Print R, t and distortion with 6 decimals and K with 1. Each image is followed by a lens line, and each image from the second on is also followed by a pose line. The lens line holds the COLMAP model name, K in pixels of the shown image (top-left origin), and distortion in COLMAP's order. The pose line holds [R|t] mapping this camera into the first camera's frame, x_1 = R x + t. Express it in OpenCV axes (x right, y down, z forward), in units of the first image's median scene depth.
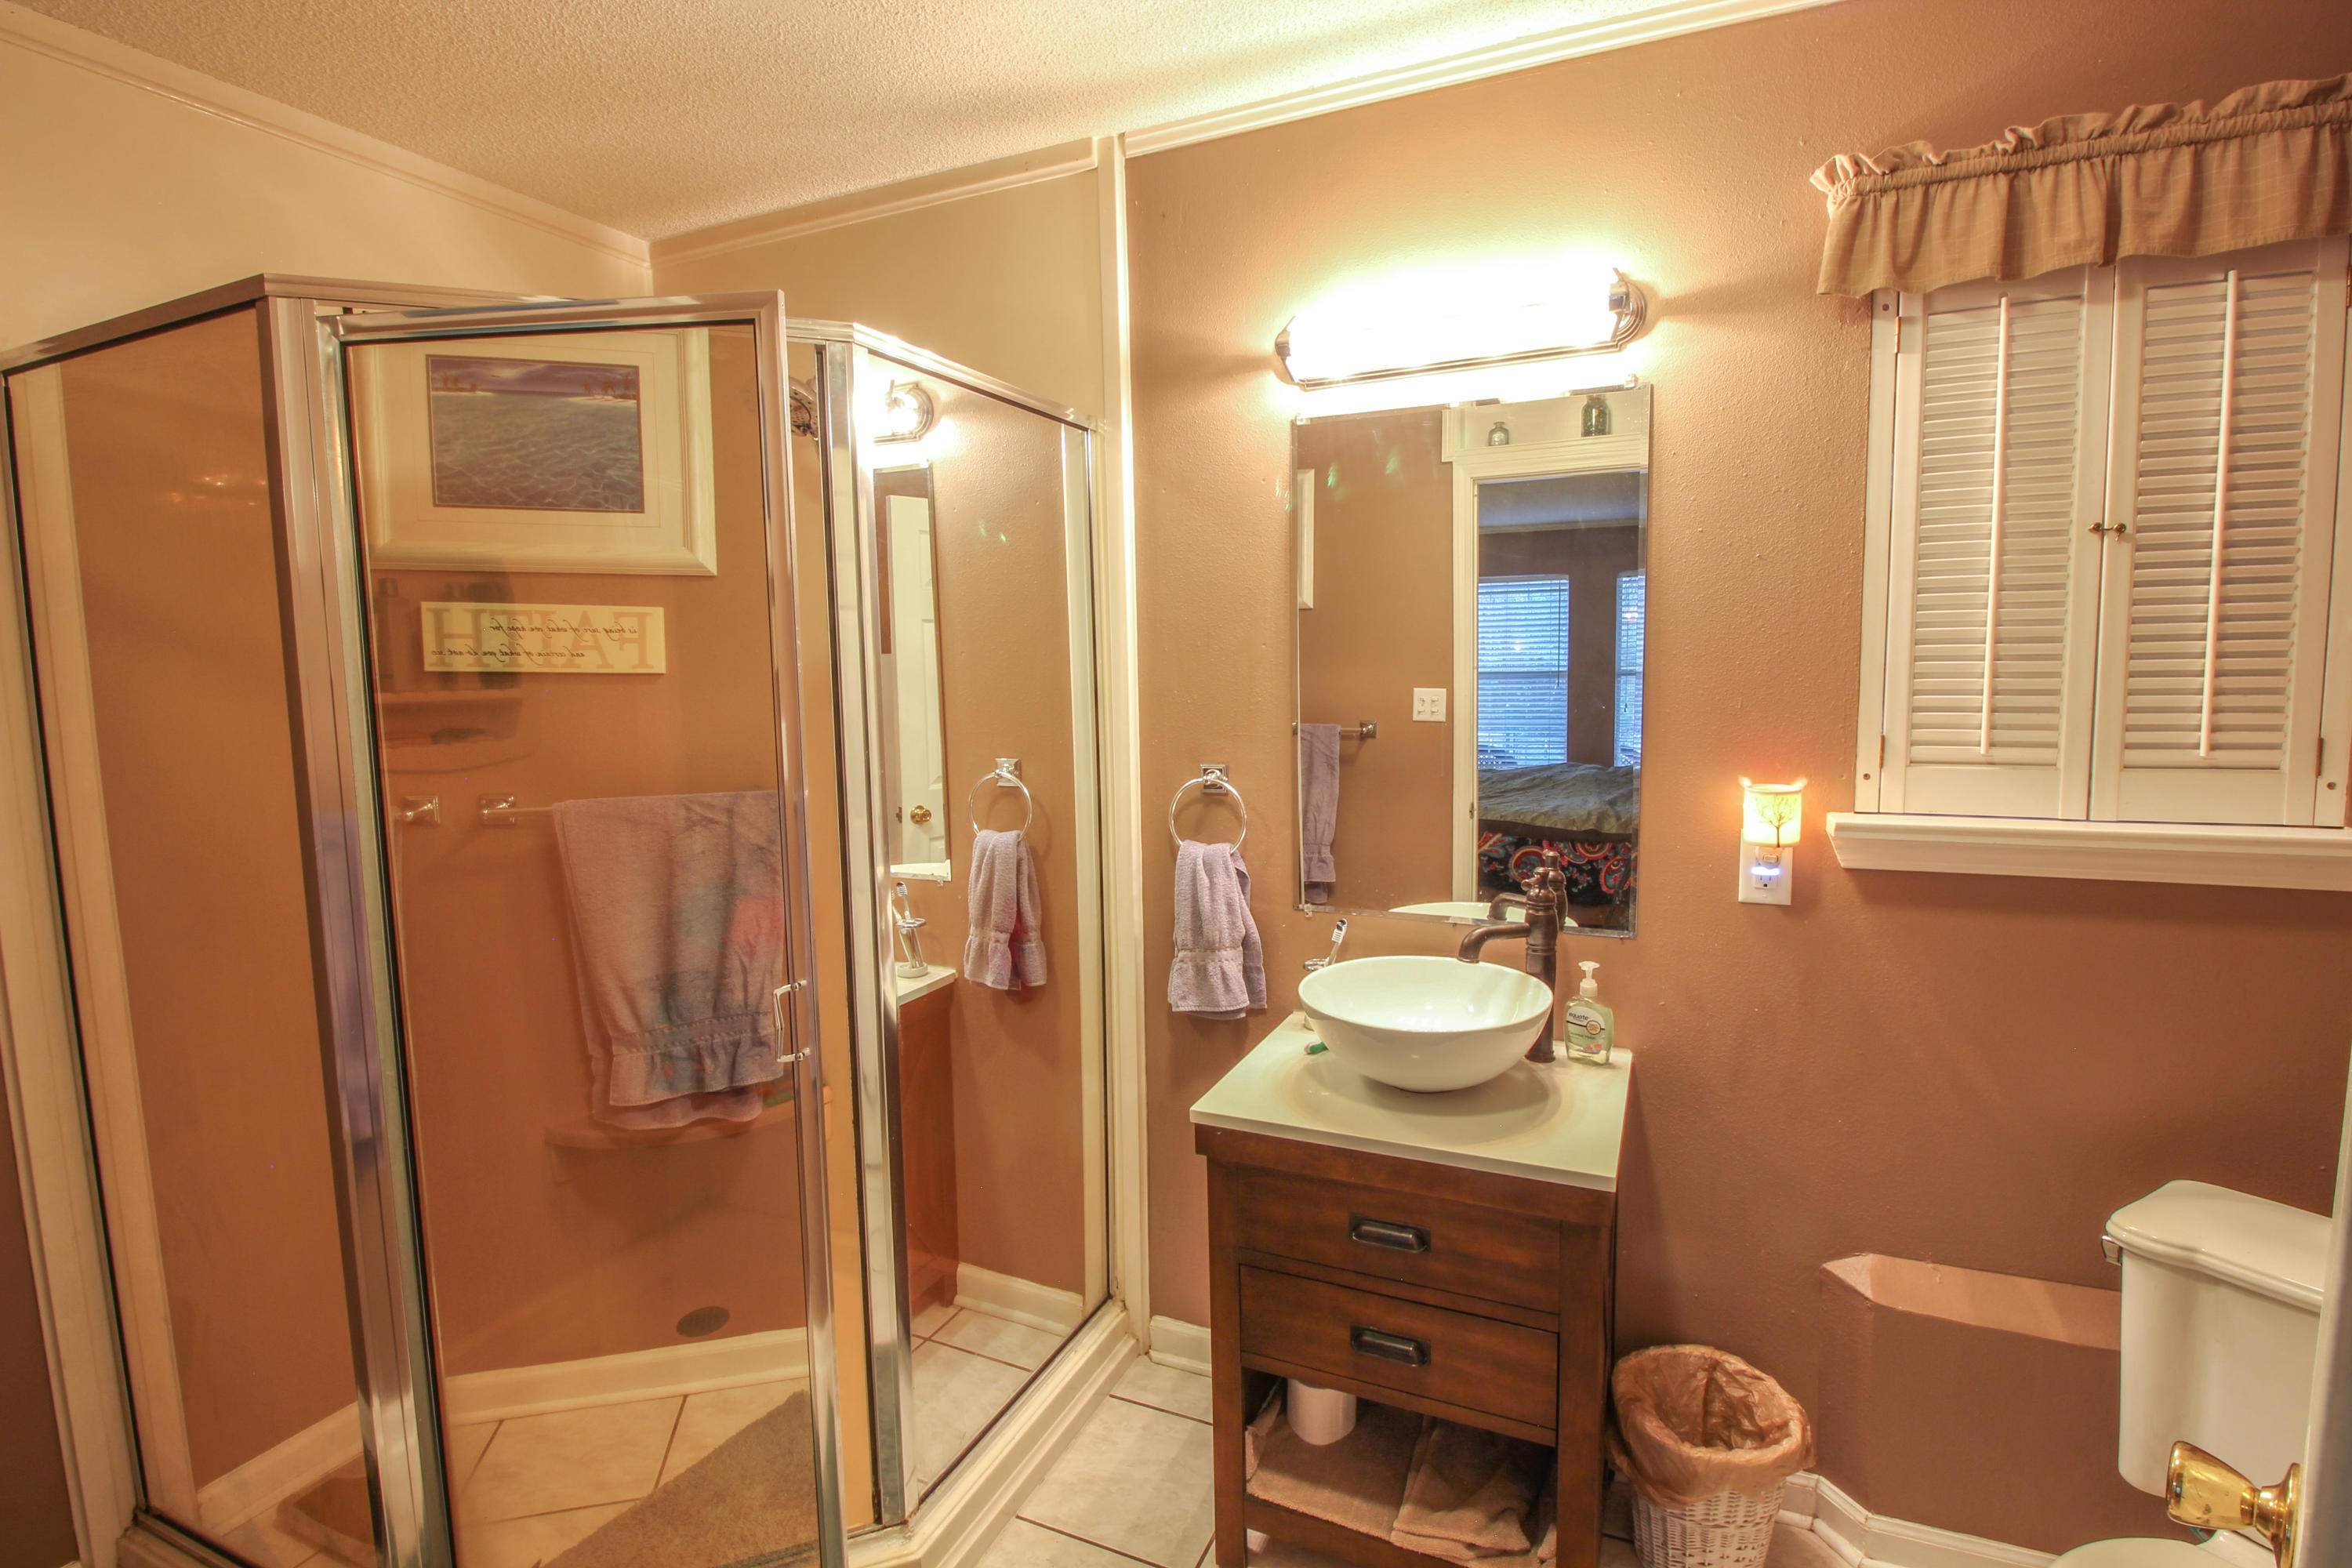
lens RADIAL K [[1103.7, 0, 1182.5], [0, 1103.7, 765.1], [0, 0, 1]] dist [0.000207, -0.010772]
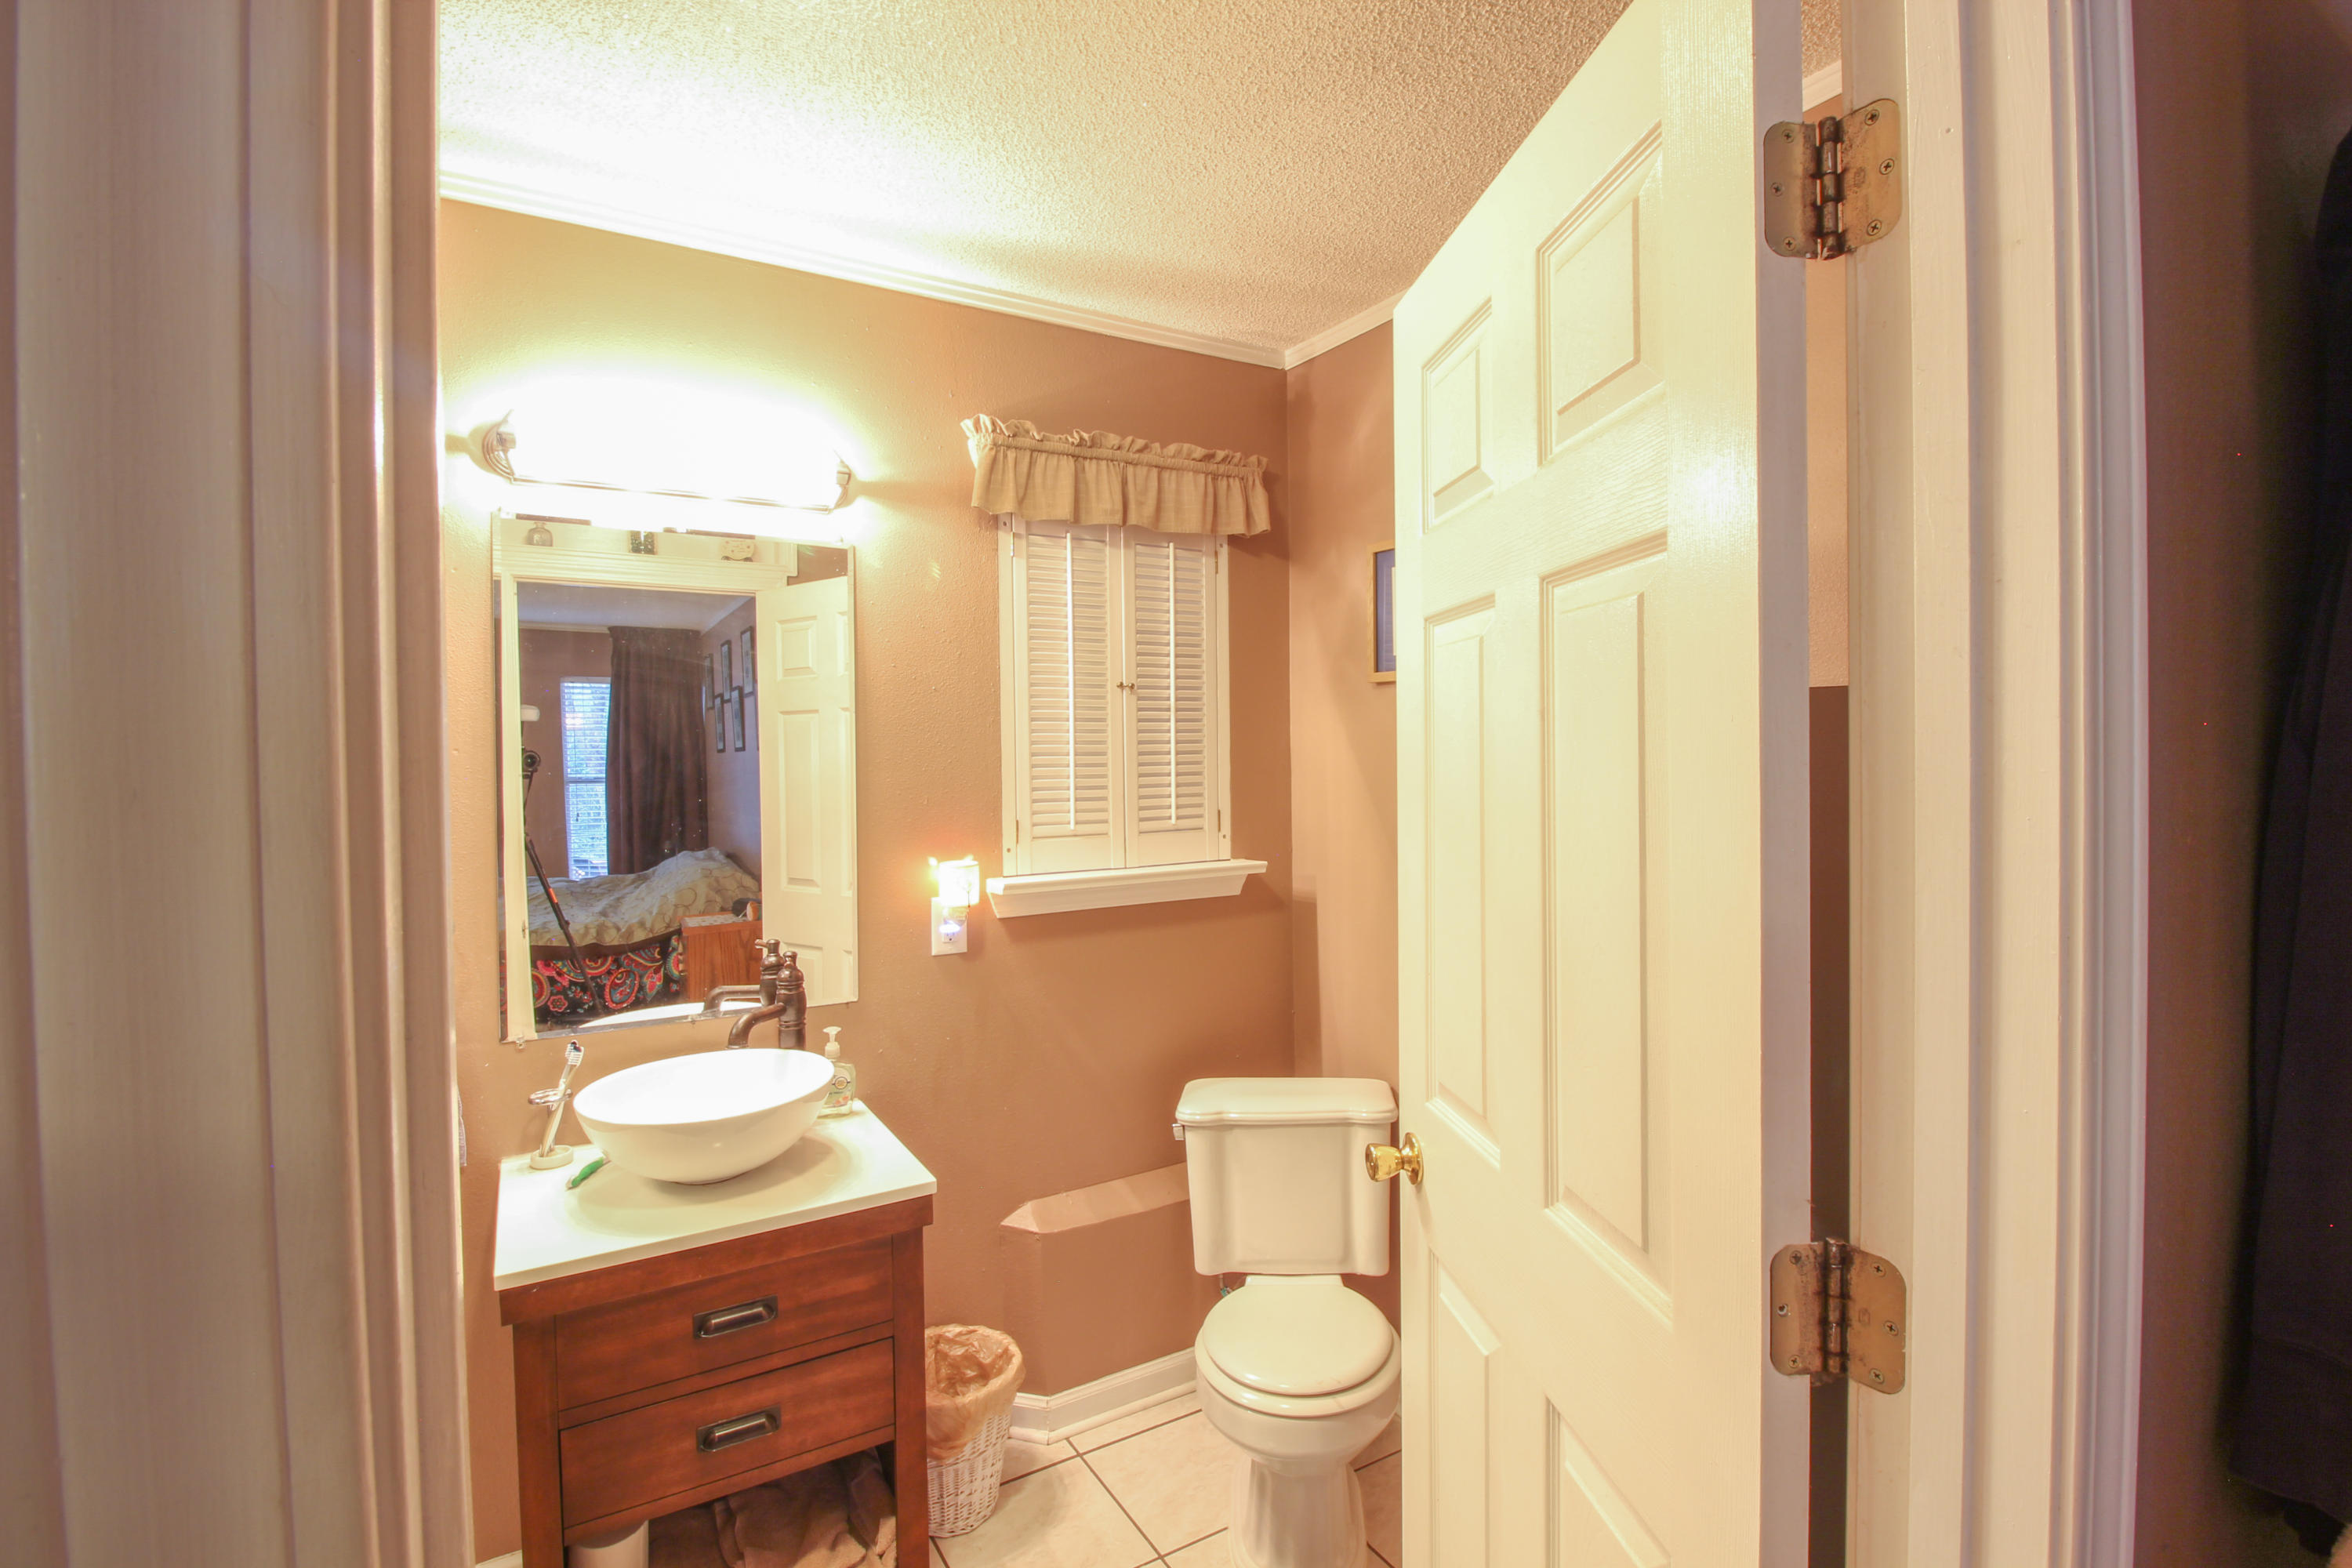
lens RADIAL K [[1091.9, 0, 1189.9], [0, 1091.9, 767.3], [0, 0, 1]] dist [0.004175, -0.016469]
pose [[0.574160, -0.000050, 0.818743, -0.411434], [0.081675, 0.995015, -0.057215, 0.003947], [-0.814659, 0.099721, 0.571302, 0.015468]]
